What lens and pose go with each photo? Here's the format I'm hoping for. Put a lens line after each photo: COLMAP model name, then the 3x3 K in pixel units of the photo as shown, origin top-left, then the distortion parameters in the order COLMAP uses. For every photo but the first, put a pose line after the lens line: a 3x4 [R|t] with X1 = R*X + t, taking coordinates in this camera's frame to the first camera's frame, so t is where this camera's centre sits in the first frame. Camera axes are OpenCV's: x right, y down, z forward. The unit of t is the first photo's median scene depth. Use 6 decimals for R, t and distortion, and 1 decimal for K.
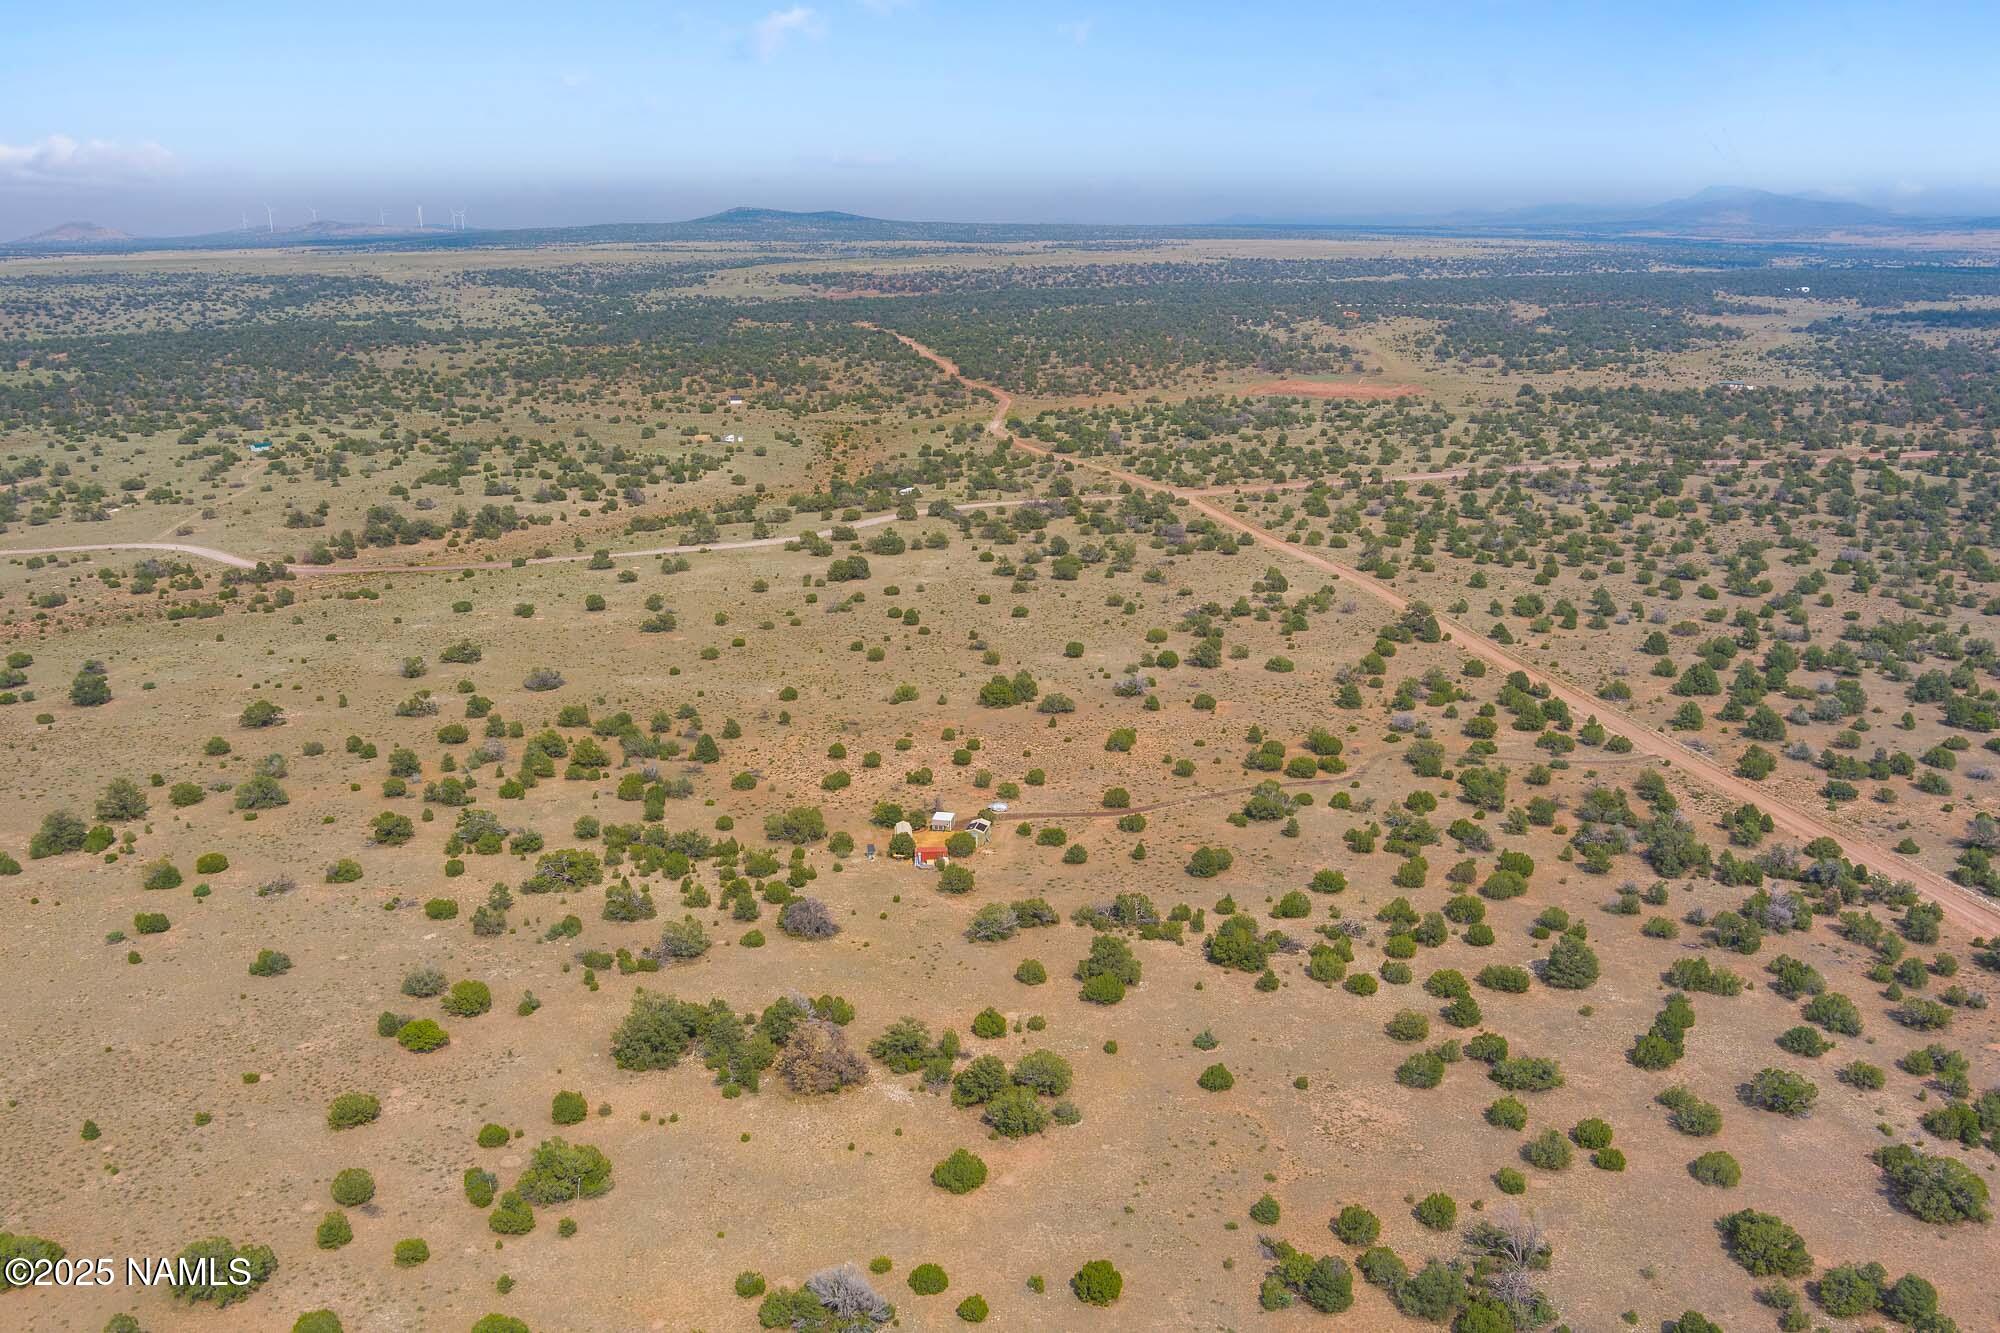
lens RADIAL K [[1612.3, 0, 1002.3], [0, 1612.3, 689.3], [0, 0, 1]] dist [-0.074080, 0.022895]
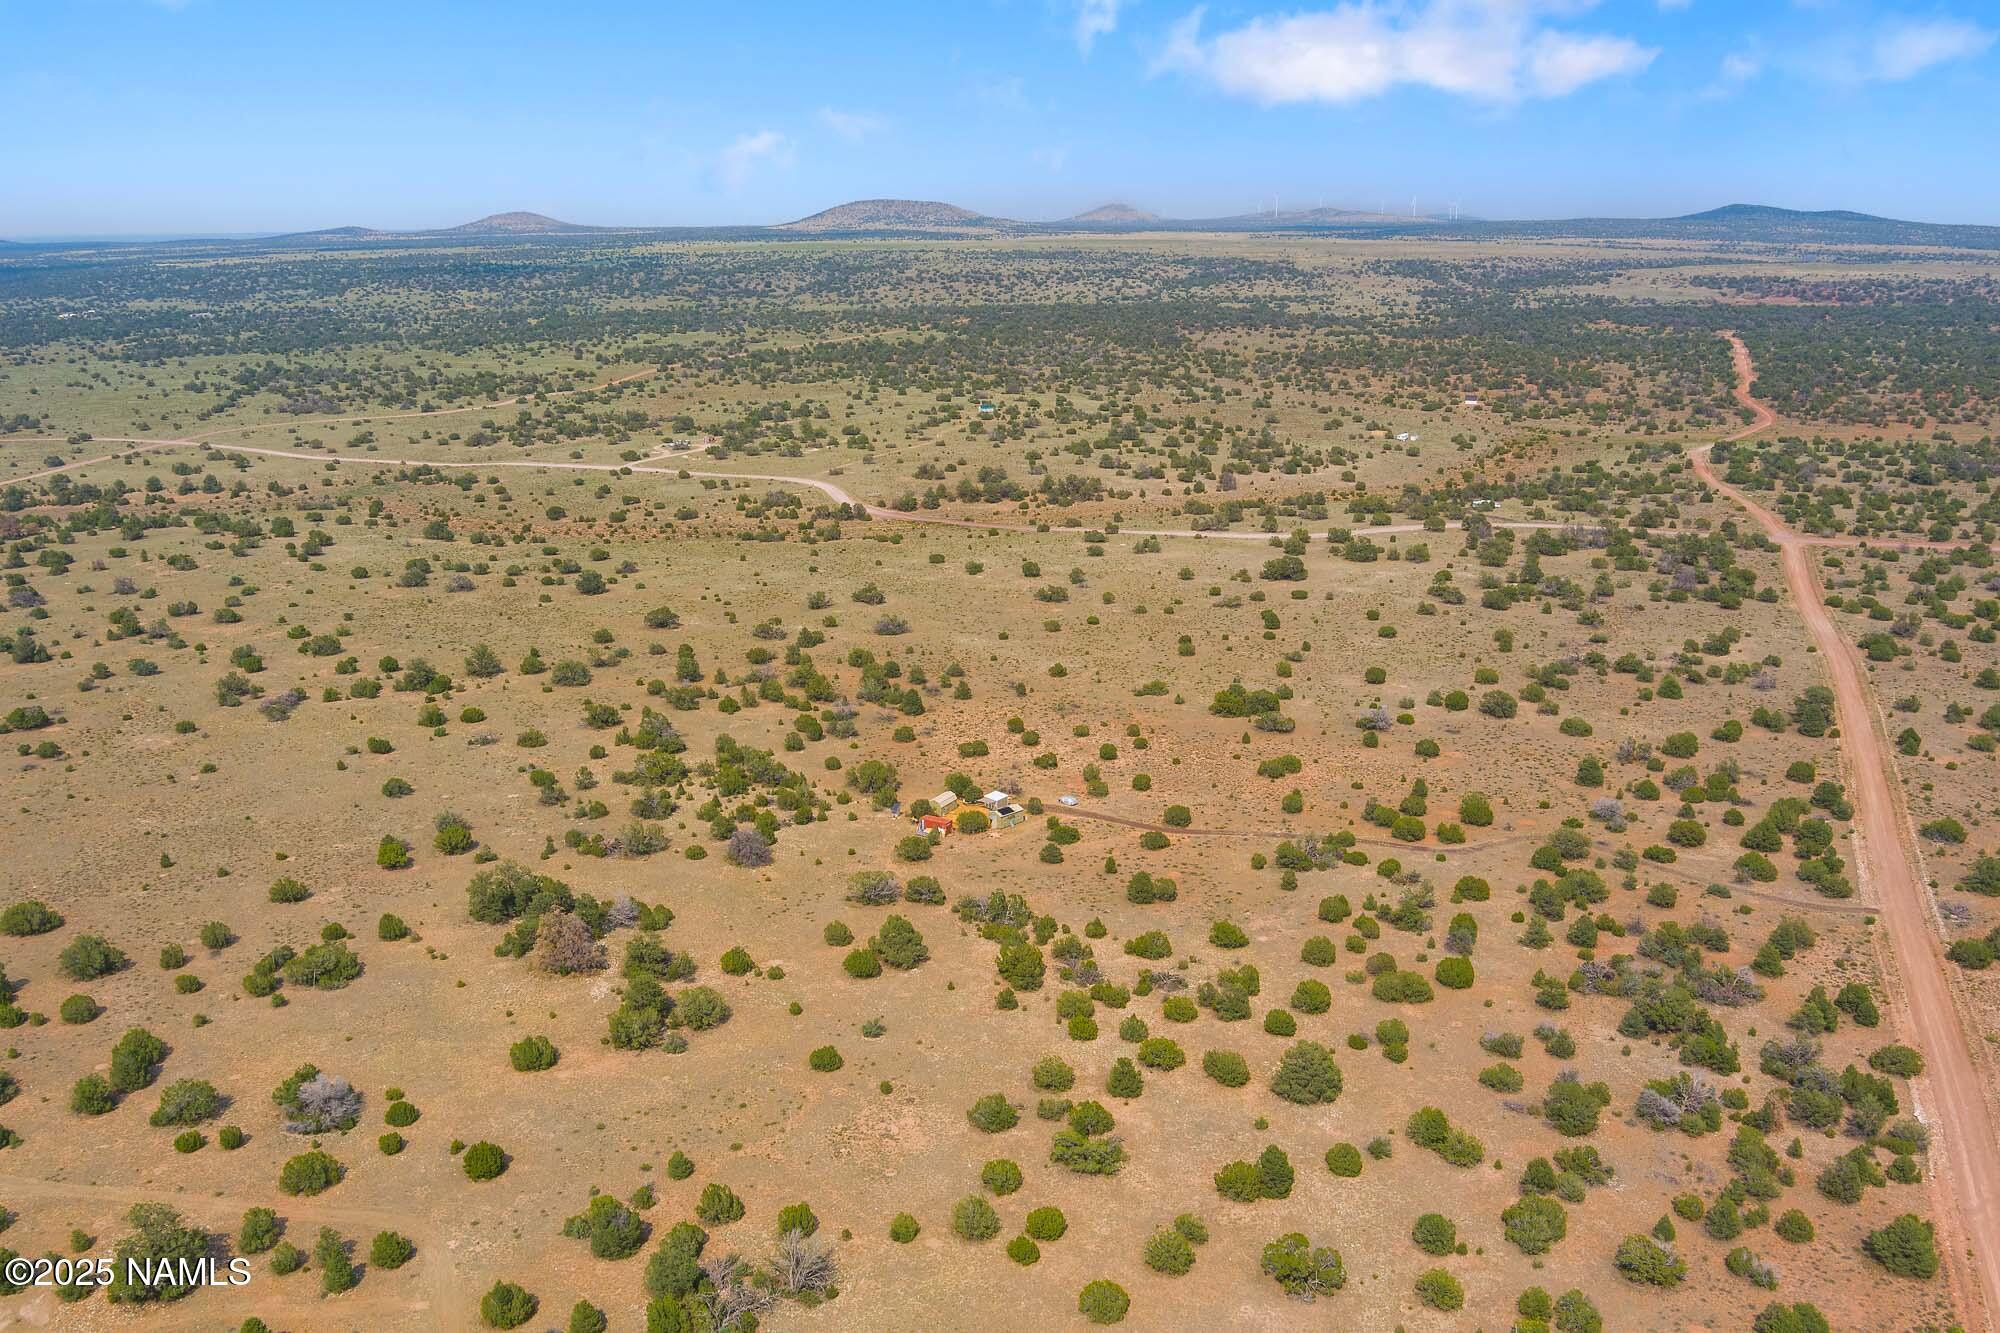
lens RADIAL K [[1612.3, 0, 1002.3], [0, 1612.3, 689.3], [0, 0, 1]] dist [-0.074080, 0.022895]
pose [[0.828480, 0.160756, -0.536450, 0.107531], [-0.157987, 0.986097, 0.051509, -0.009009], [0.537272, 0.042078, 0.842359, 0.026739]]
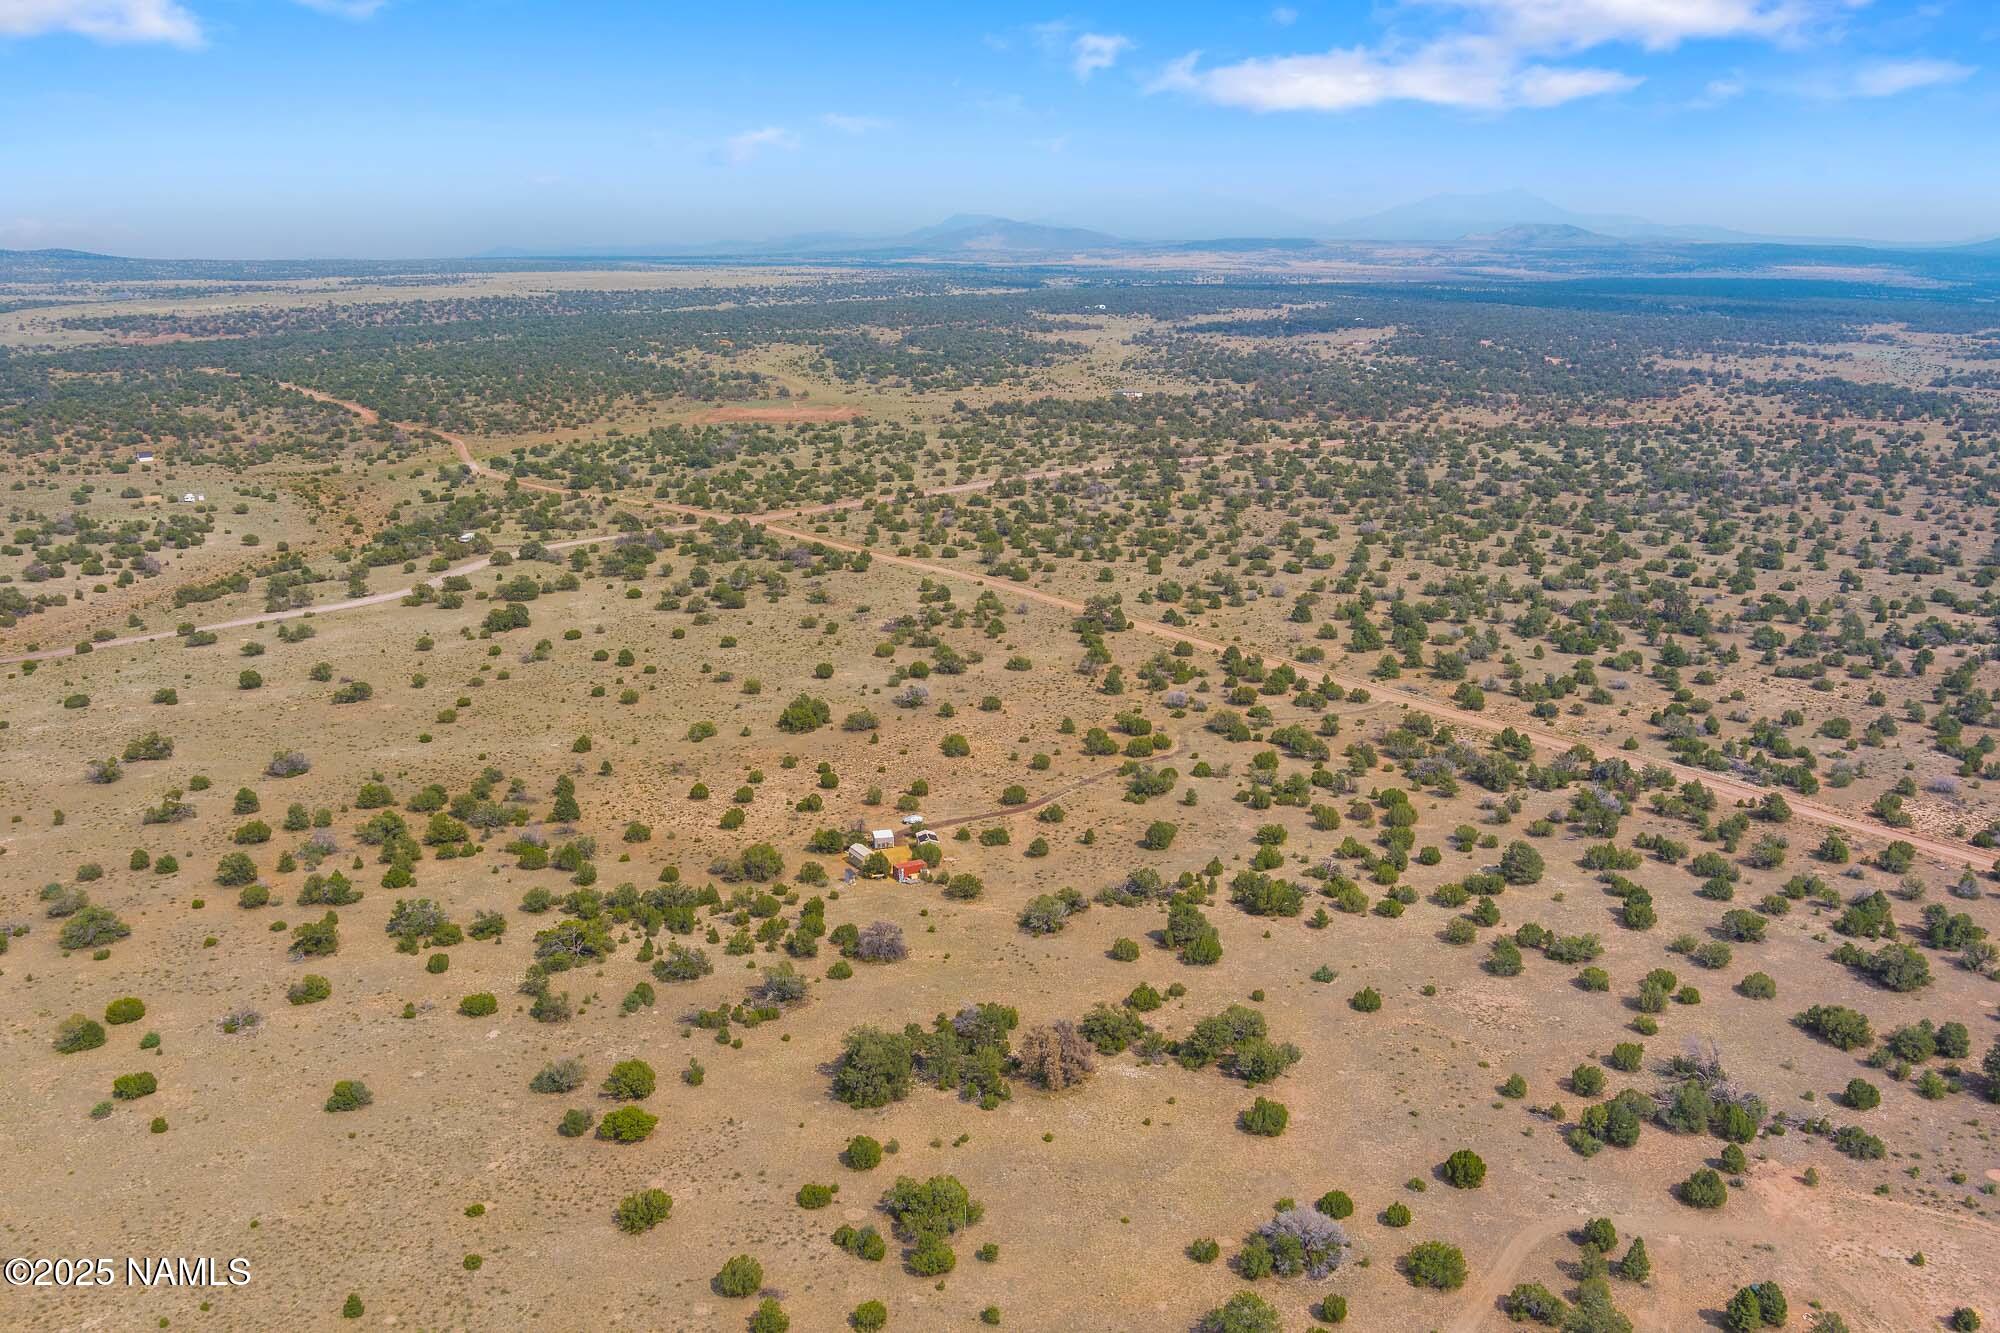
lens RADIAL K [[1612.3, 0, 1002.3], [0, 1612.3, 689.3], [0, 0, 1]] dist [-0.074080, 0.022895]
pose [[0.906010, -0.108895, 0.409008, -0.078387], [0.116294, 0.993191, 0.006822, -0.002023], [-0.406966, 0.041385, 0.912505, 0.008926]]
